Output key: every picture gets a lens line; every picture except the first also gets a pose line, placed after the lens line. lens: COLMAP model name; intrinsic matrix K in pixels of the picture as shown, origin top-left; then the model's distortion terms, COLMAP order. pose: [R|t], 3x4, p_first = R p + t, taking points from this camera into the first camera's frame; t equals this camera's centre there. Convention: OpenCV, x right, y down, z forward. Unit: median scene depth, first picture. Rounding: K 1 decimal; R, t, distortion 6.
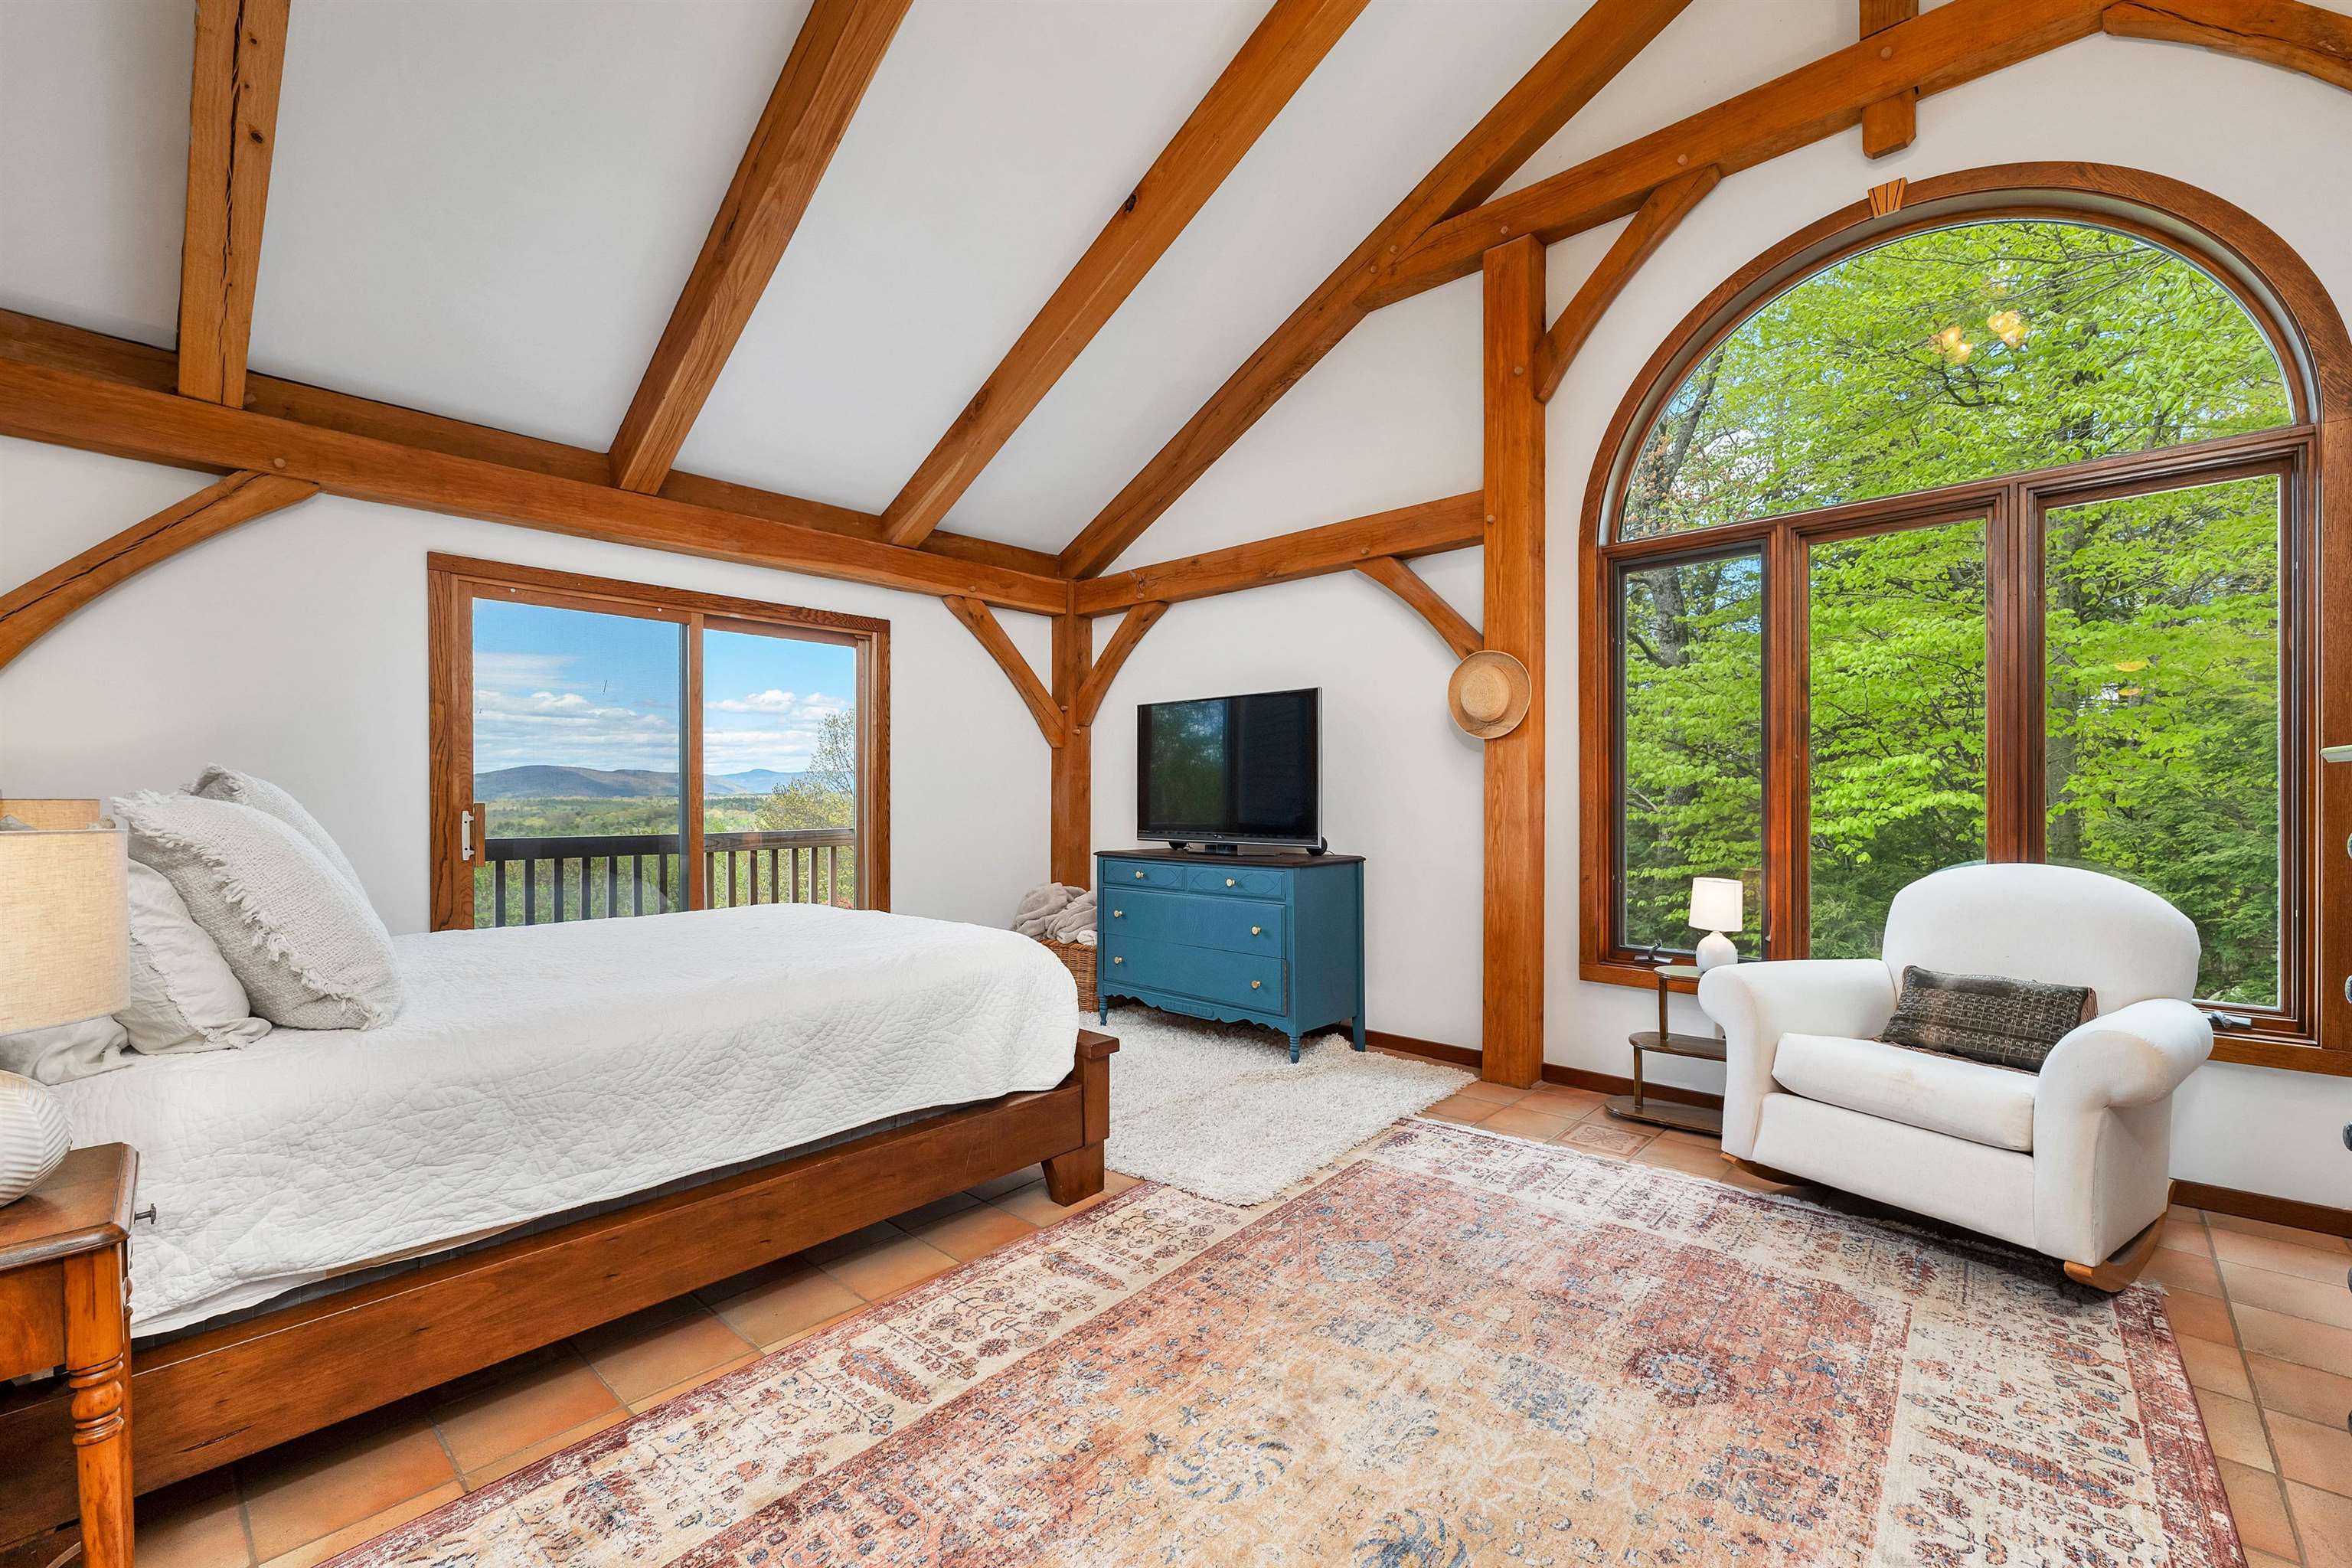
lens RADIAL K [[985.1, 0, 1181.4], [0, 985.1, 807.3], [0, 0, 1]] dist [0.000295, -0.000060]
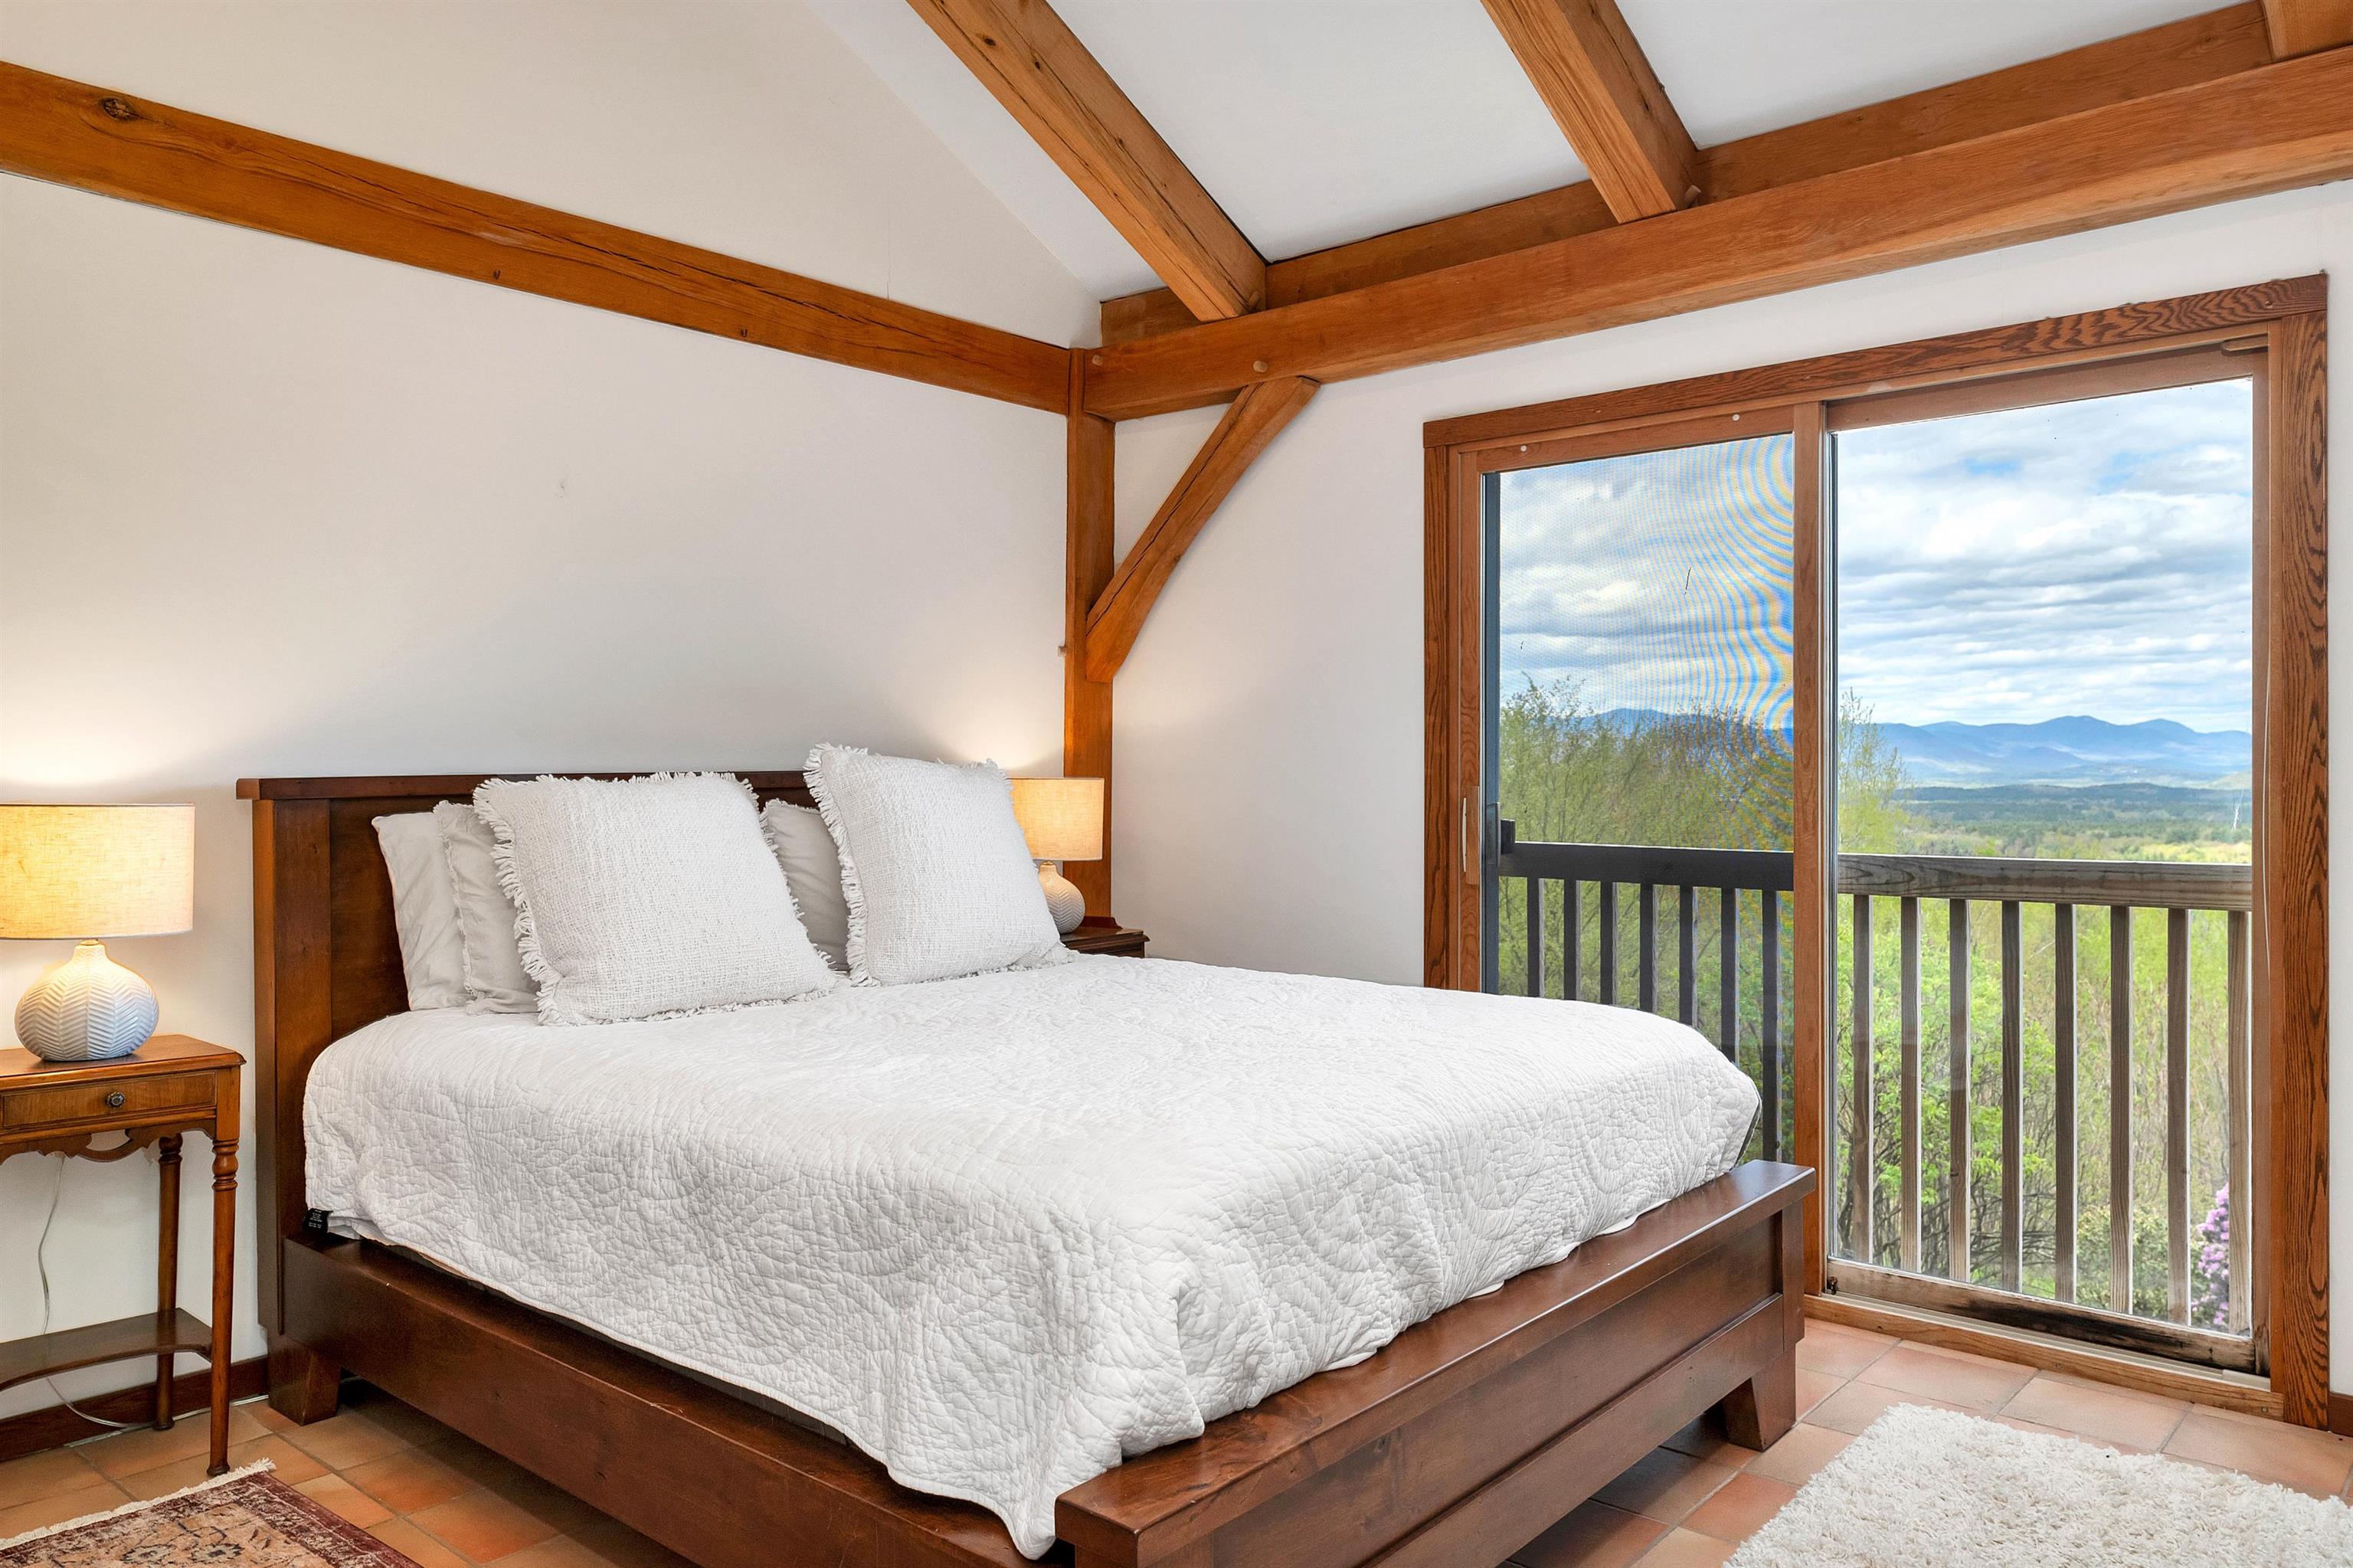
lens RADIAL K [[1628.8, 0, 1176.5], [0, 1628.8, 784.0], [0, 0, 1]] dist [-0.001879, -0.000162]
pose [[0.012145, 0.008300, -0.999892, 0.337199], [-0.012146, 0.999893, 0.008152, -0.011483], [0.999852, 0.012046, 0.012245, 0.720063]]
